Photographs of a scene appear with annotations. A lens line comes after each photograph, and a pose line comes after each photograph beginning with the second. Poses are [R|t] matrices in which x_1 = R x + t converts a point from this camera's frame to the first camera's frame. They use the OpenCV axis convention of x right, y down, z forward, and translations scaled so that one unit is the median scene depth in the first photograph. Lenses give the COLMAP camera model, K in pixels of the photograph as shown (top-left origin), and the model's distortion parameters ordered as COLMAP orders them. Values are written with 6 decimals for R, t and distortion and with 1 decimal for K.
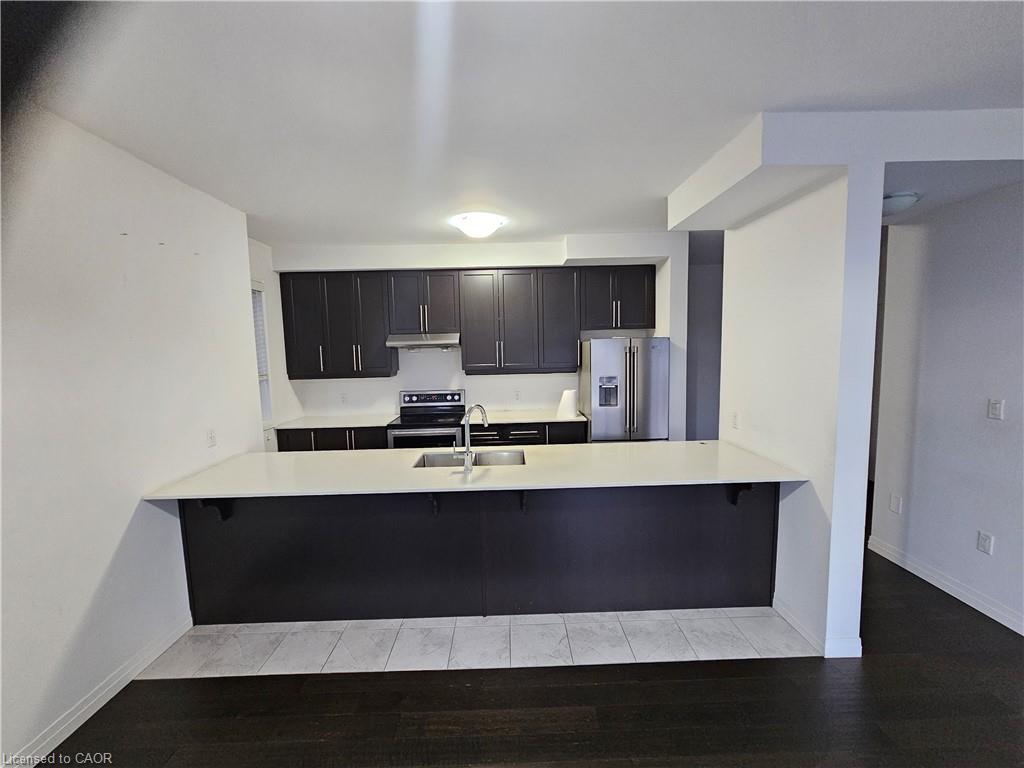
lens RADIAL K [[415.3, 0, 510.6], [0, 415.3, 385.0], [0, 0, 1]] dist [-0.002818, 0.000508]
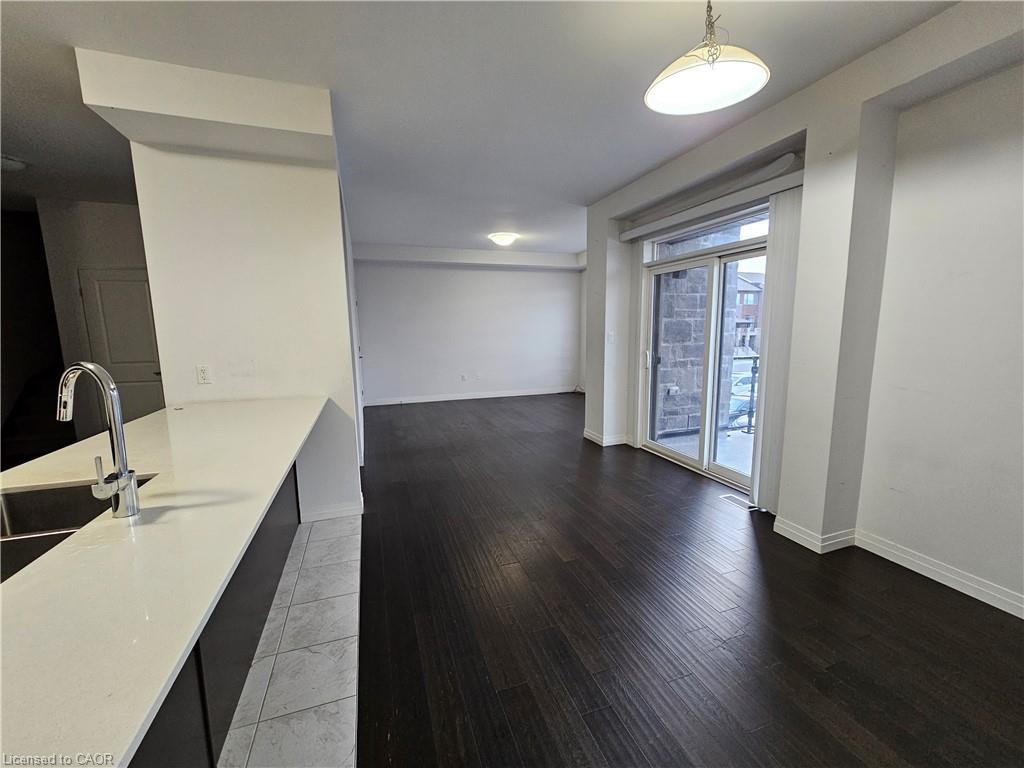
lens RADIAL K [[415.3, 0, 510.2], [0, 415.3, 388.2], [0, 0, 1]] dist [-0.002818, 0.000508]
pose [[-0.313023, -0.108570, 0.943520, -0.377689], [0.107307, 0.983040, 0.148718, 0.036562], [-0.943664, 0.147798, -0.296064, 0.465691]]
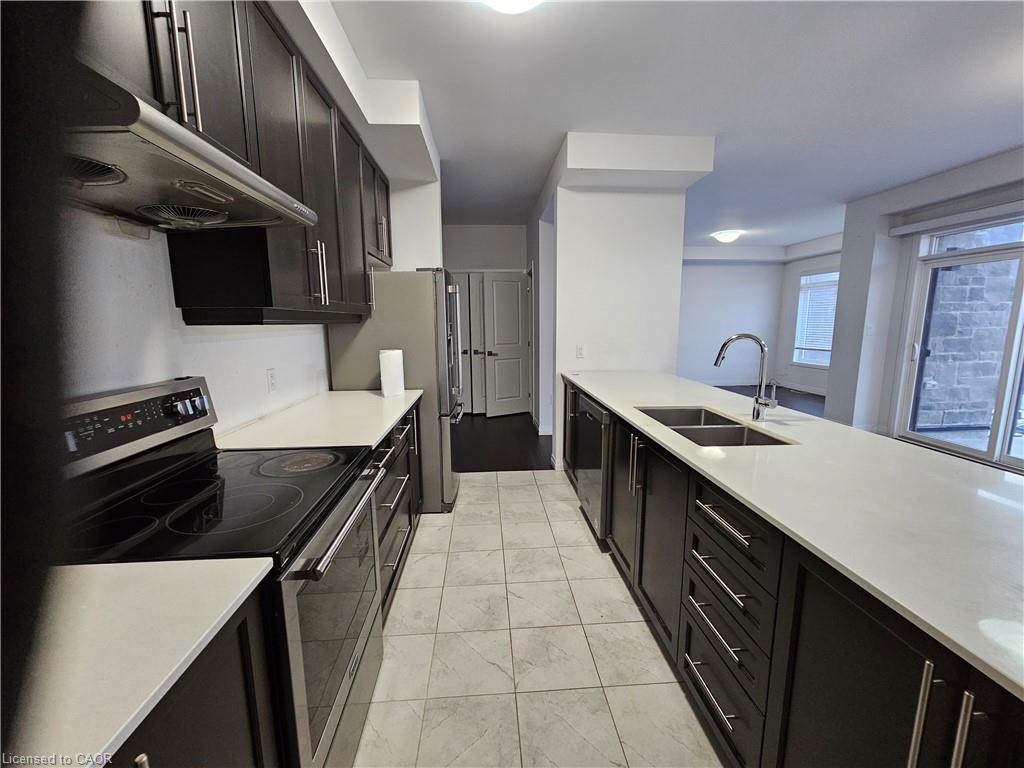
lens RADIAL K [[415.3, 0, 514.9], [0, 415.3, 385.3], [0, 0, 1]] dist [-0.002818, 0.000508]
pose [[-0.057212, -0.127426, 0.990197, -0.502005], [0.097503, 0.986367, 0.132567, 0.000341], [-0.993589, 0.104131, -0.044007, 0.915077]]
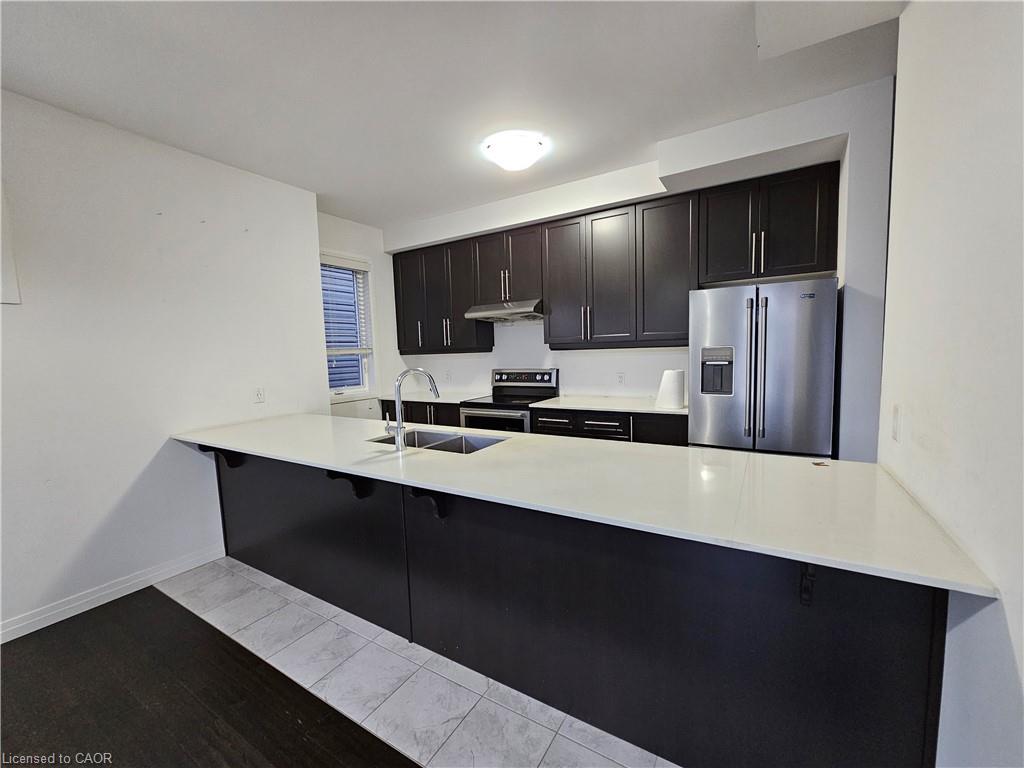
lens RADIAL K [[415.3, 0, 512.8], [0, 415.3, 386.1], [0, 0, 1]] dist [-0.002818, 0.000508]
pose [[0.844853, 0.043016, -0.533266, 0.309368], [-0.035169, 0.999072, 0.024873, 0.033778], [0.533841, -0.002260, 0.845582, 0.281213]]
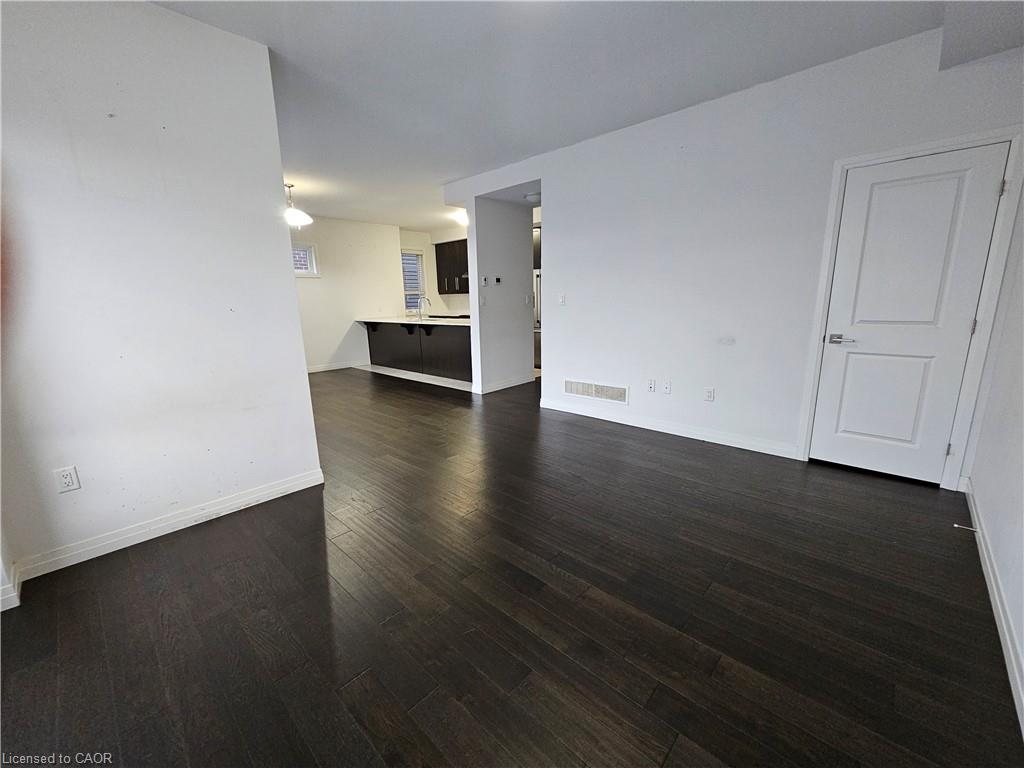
lens RADIAL K [[415.3, 0, 511.2], [0, 415.3, 387.7], [0, 0, 1]] dist [-0.002818, 0.000508]
pose [[0.715410, 0.156984, -0.680841, 1.437502], [-0.055097, 0.984074, 0.169008, 0.088405], [0.696530, -0.083398, 0.712665, -0.369212]]
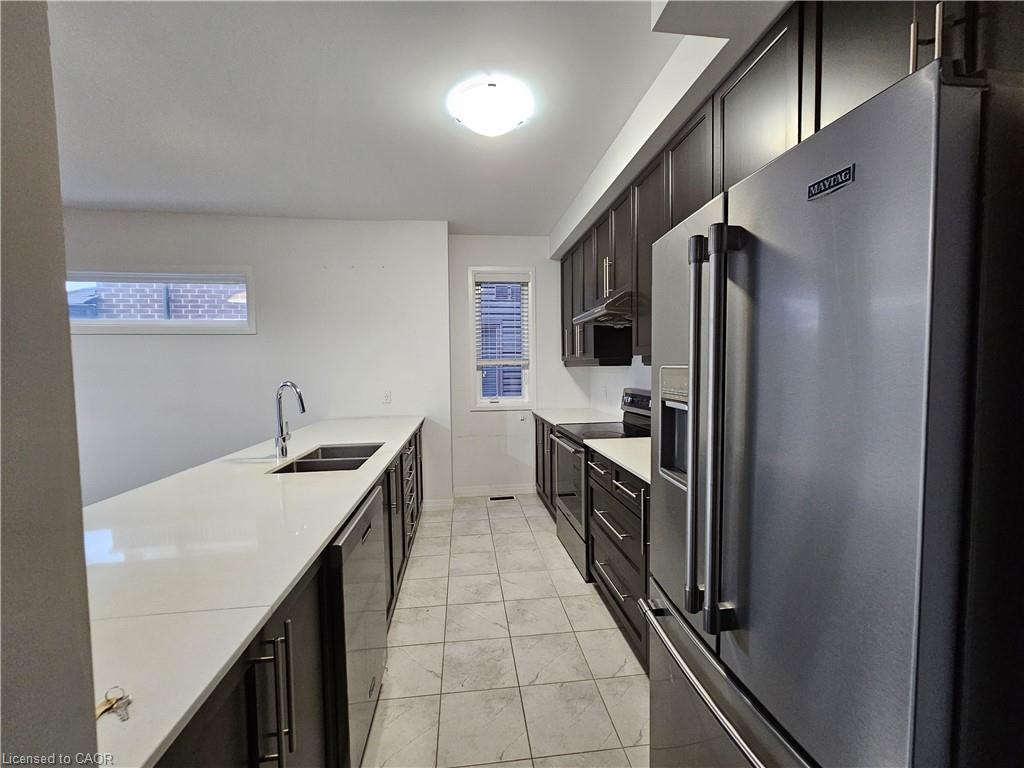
lens RADIAL K [[415.3, 0, 508.0], [0, 415.3, 389.5], [0, 0, 1]] dist [-0.002818, 0.000508]
pose [[0.094262, 0.073789, -0.992809, 0.479290], [-0.077845, 0.994742, 0.066542, -0.015500], [0.992499, 0.071013, 0.099511, 0.854256]]
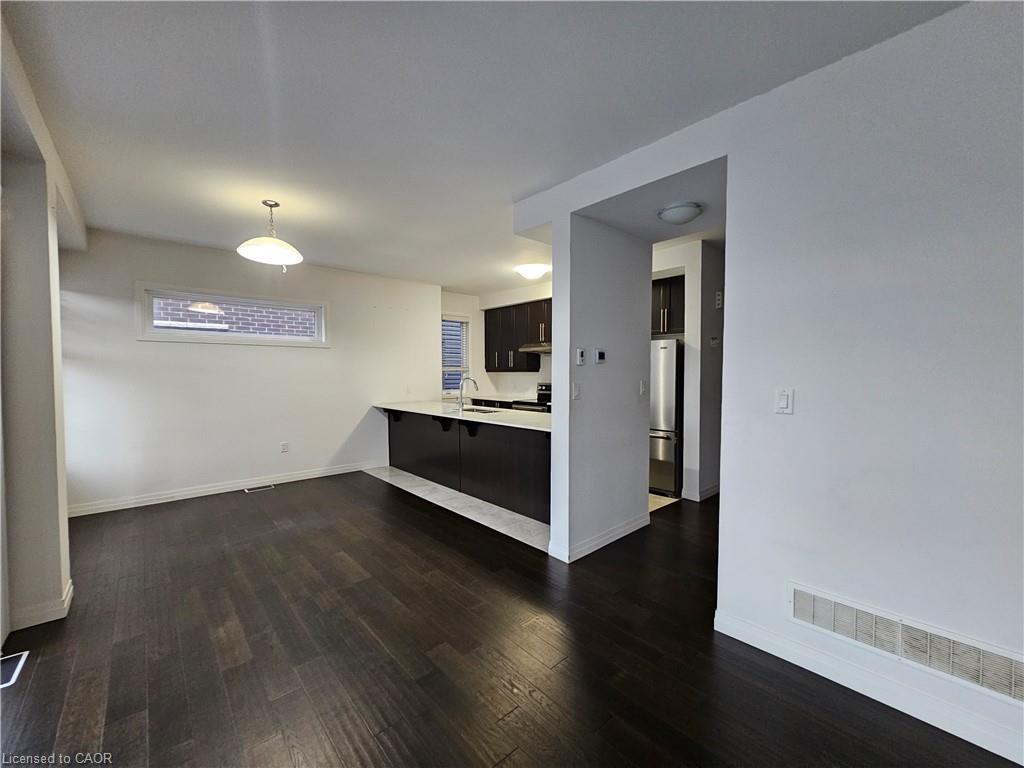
lens RADIAL K [[415.3, 0, 516.3], [0, 415.3, 387.9], [0, 0, 1]] dist [-0.002818, 0.000508]
pose [[0.660310, 0.051952, -0.749194, 0.918603], [-0.078878, 0.996884, -0.000393, 0.047681], [0.746840, 0.059354, 0.662350, -0.039560]]
